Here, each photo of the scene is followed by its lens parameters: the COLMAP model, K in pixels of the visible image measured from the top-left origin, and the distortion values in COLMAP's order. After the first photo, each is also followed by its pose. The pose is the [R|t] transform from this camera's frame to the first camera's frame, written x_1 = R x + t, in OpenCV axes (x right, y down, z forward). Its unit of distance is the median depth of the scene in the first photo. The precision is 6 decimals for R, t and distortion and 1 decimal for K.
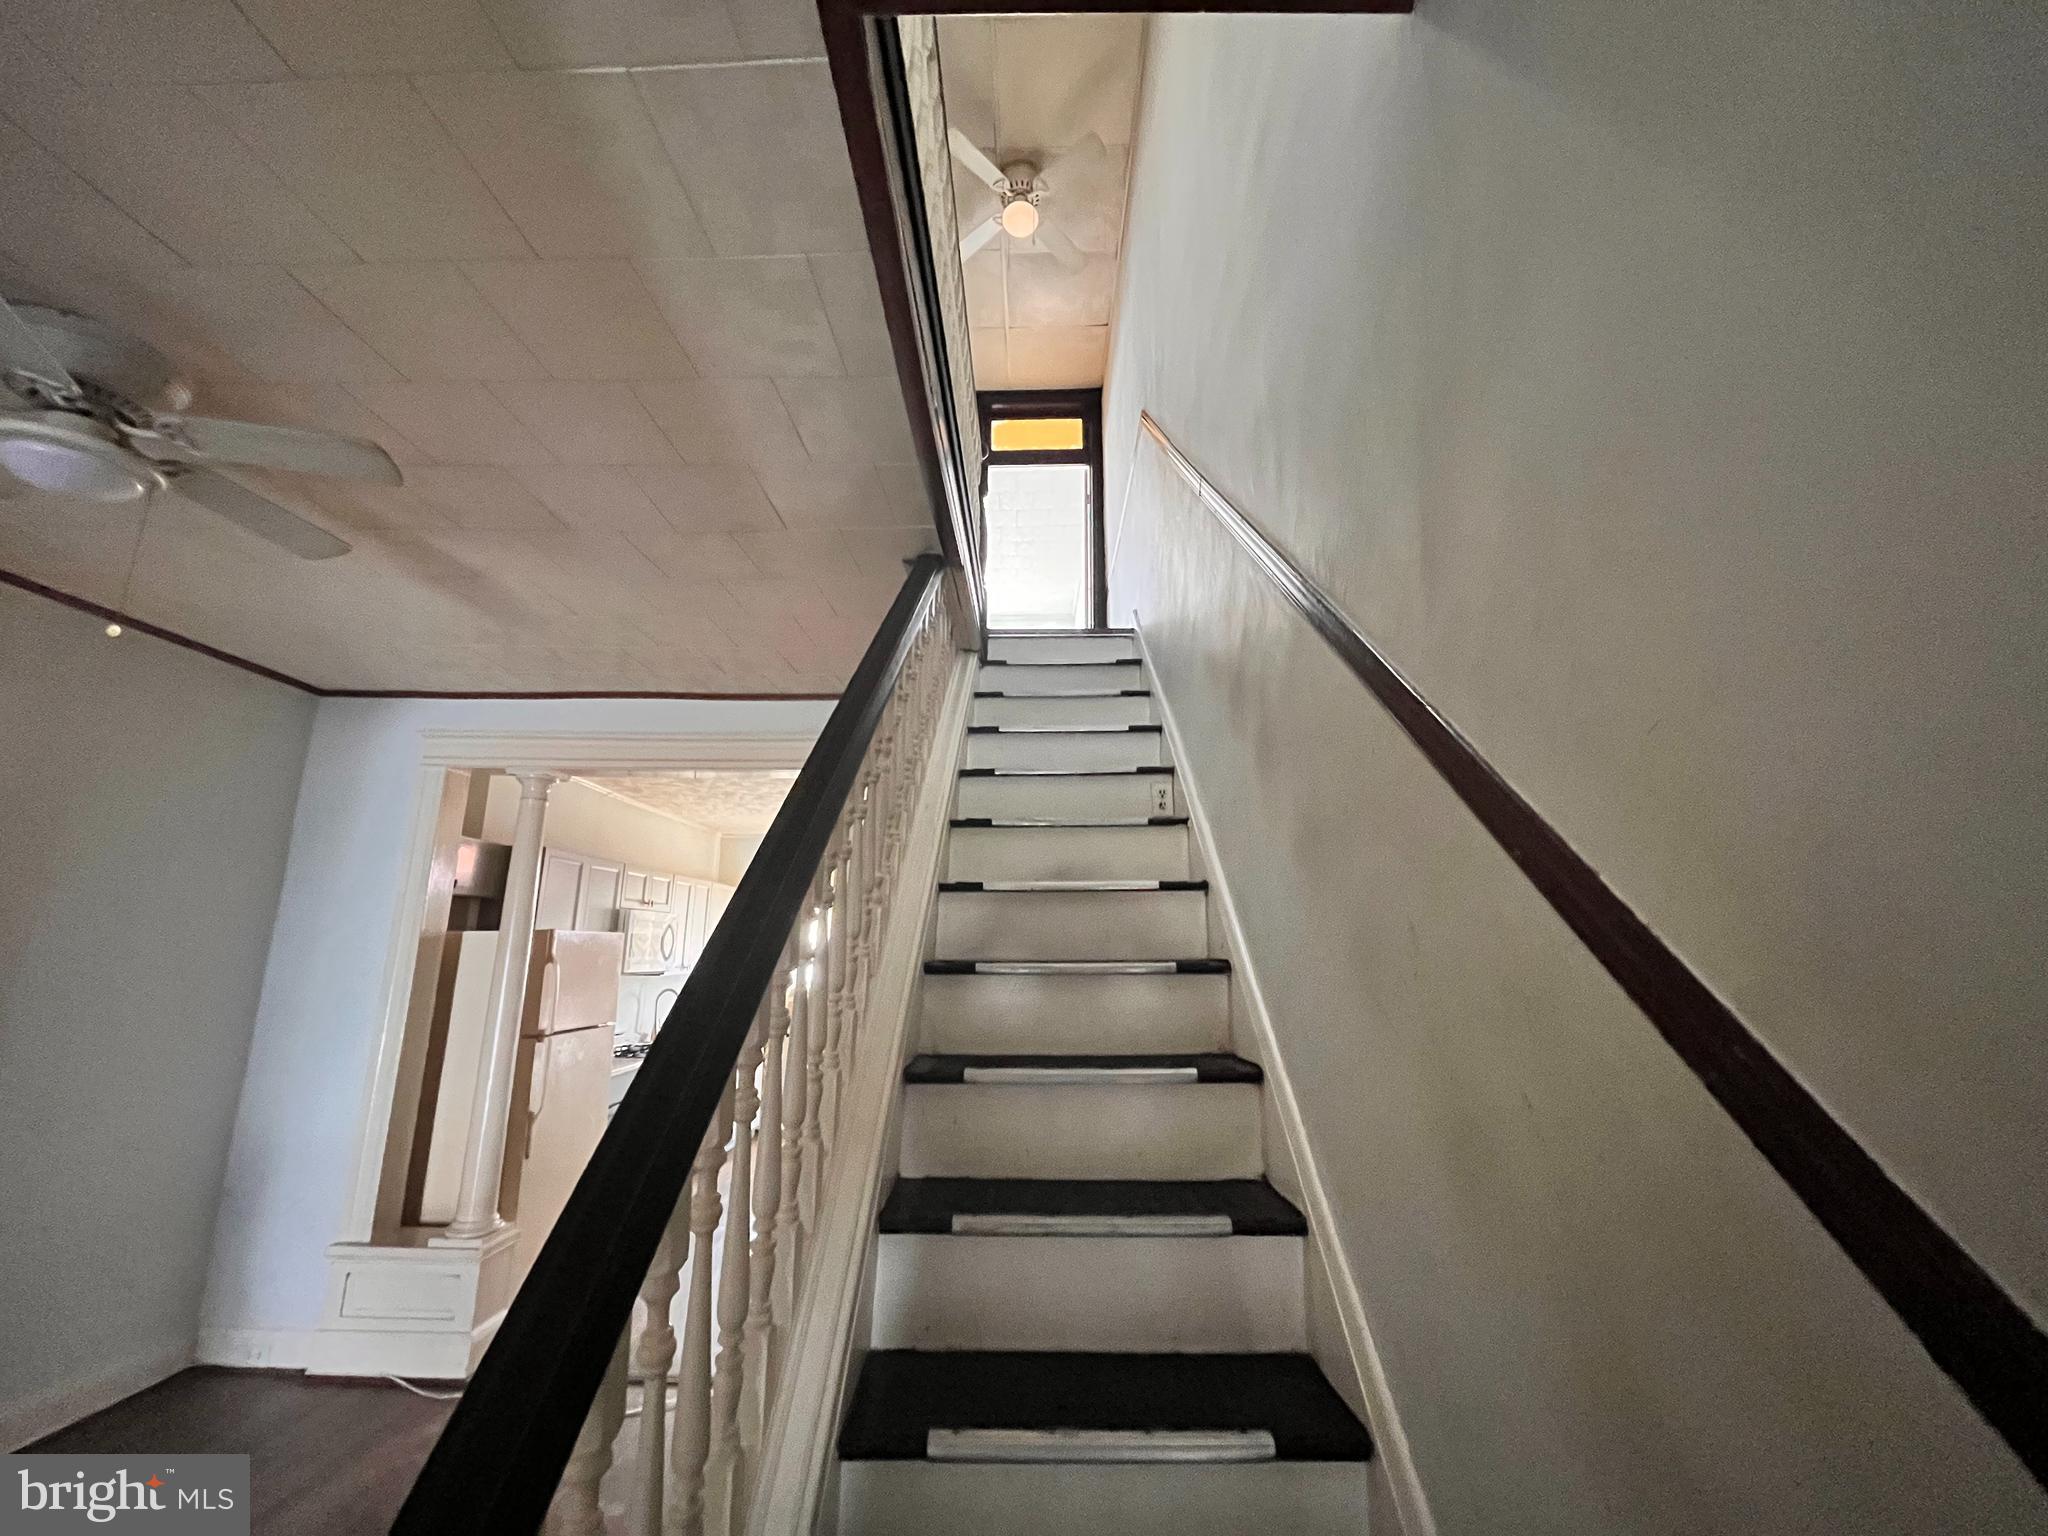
lens RADIAL K [[828.0, 0, 1024.0], [0, 828.0, 768.0], [0, 0, 1]] dist [0.000556, 0.000036]
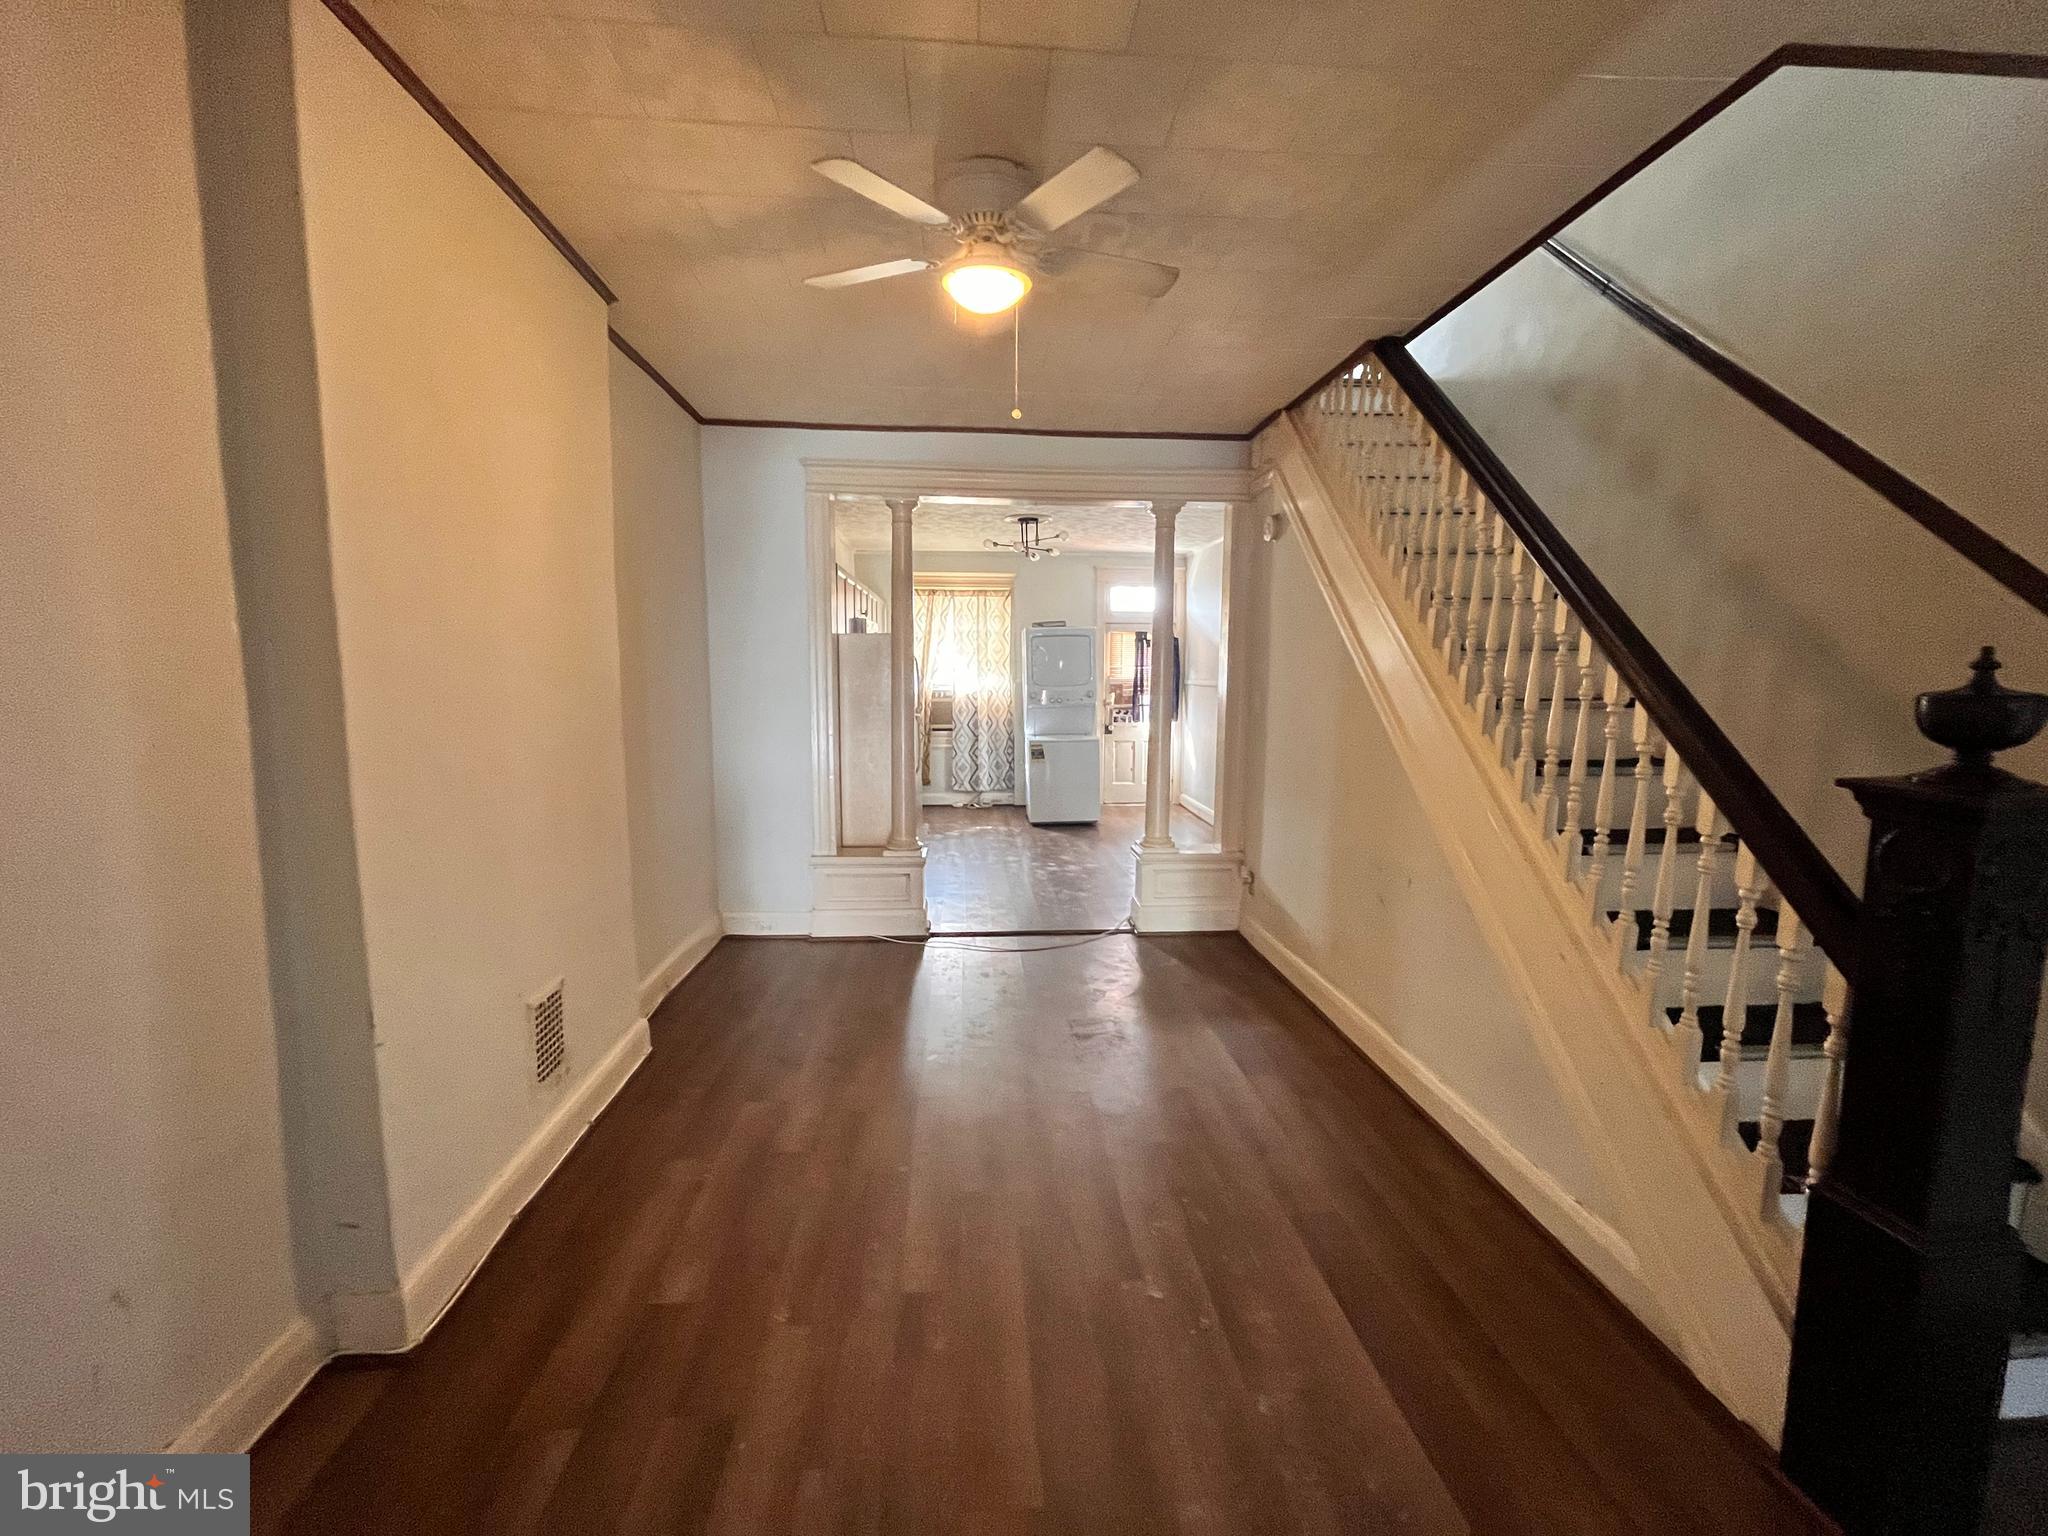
lens RADIAL K [[828.0, 0, 1024.0], [0, 828.0, 768.0], [0, 0, 1]] dist [0.000556, 0.000036]
pose [[0.996065, -0.011115, 0.087927, -0.603371], [-0.017016, 0.949664, 0.312807, -0.003225], [-0.086978, -0.313072, 0.945738, -0.289520]]
